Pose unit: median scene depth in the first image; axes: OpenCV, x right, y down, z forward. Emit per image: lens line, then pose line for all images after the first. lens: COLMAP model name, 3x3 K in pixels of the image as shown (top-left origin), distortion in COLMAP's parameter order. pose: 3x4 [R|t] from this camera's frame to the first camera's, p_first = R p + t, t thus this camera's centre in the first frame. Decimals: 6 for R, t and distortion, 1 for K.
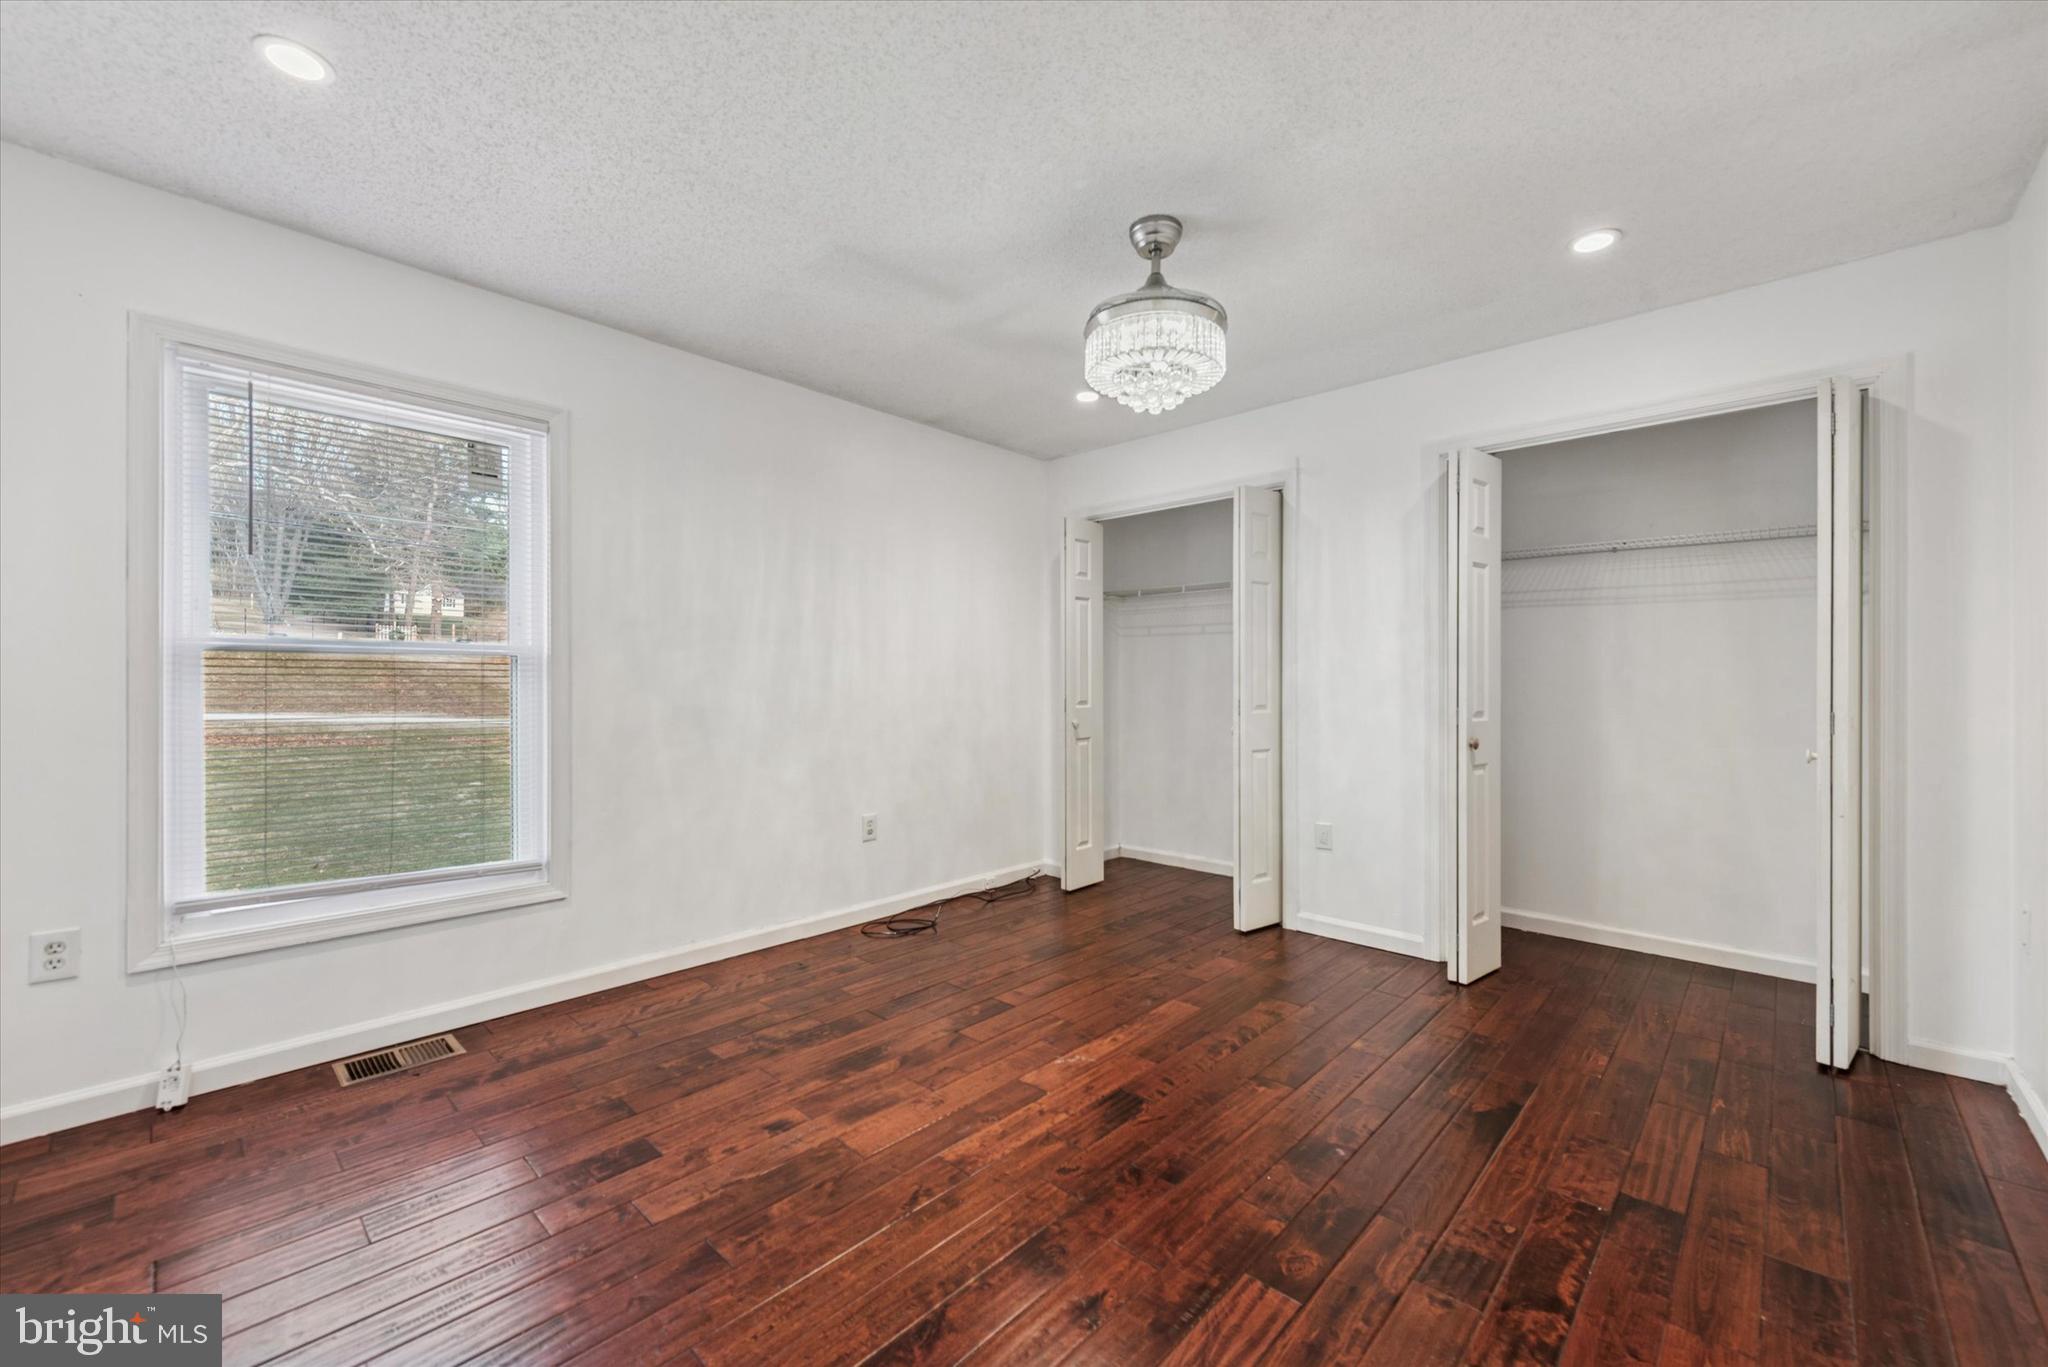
lens RADIAL K [[803.0, 0, 1024.2], [0, 803.0, 687.6], [0, 0, 1]] dist [0.008943, -0.002642]
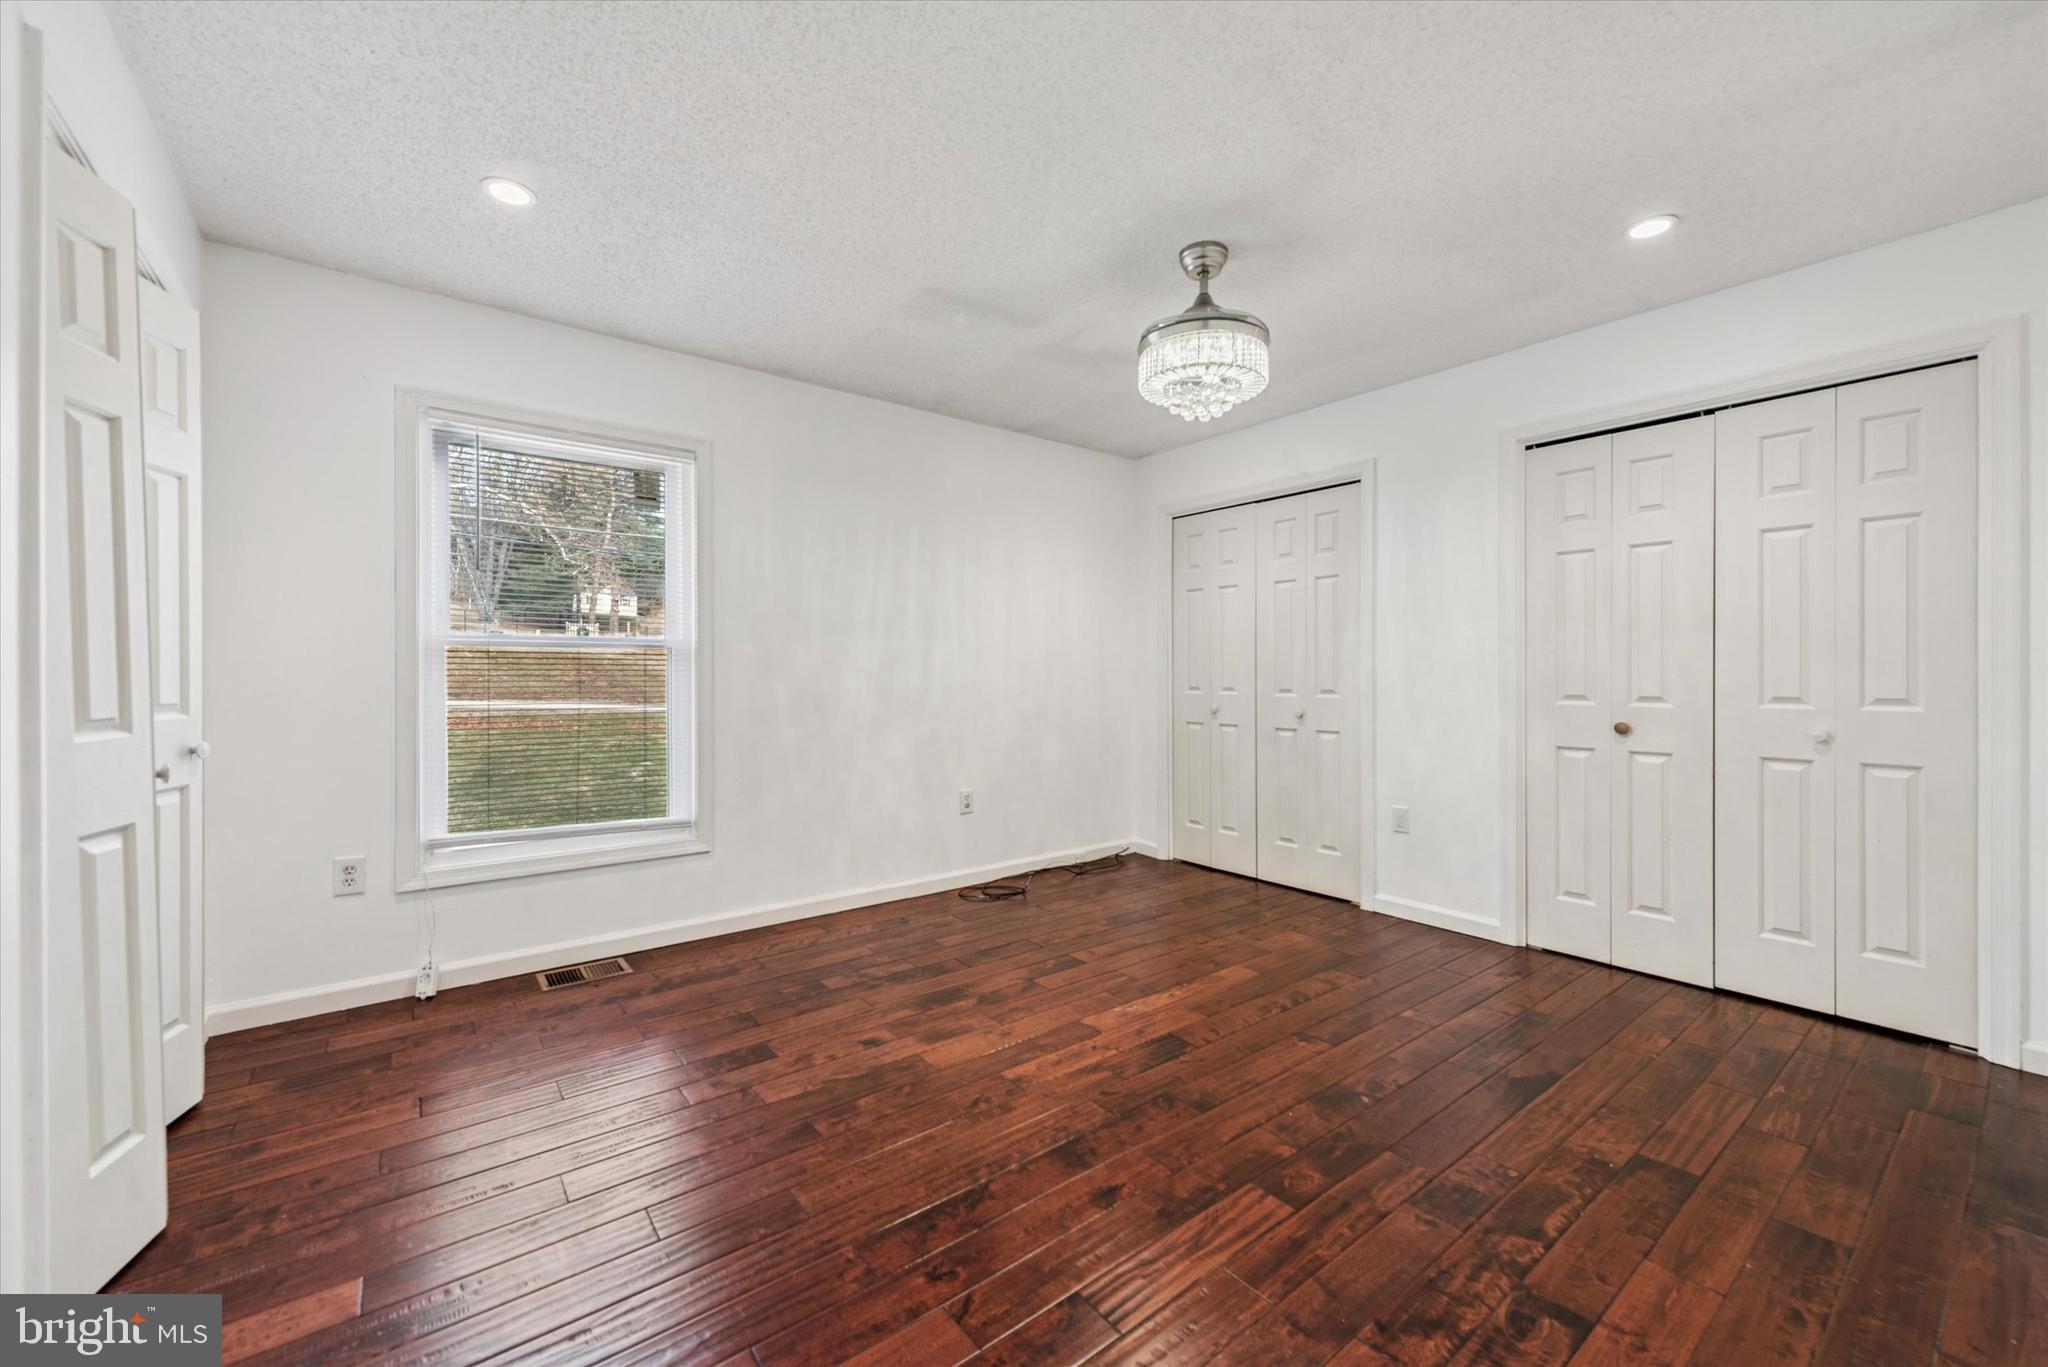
lens RADIAL K [[803.0, 0, 1025.5], [0, 803.0, 679.3], [0, 0, 1]] dist [0.008943, -0.002642]
pose [[0.987481, -0.001052, -0.157736, 0.100713], [0.001292, 0.999998, 0.001423, 0.008251], [0.157734, -0.001609, 0.987480, -0.125500]]
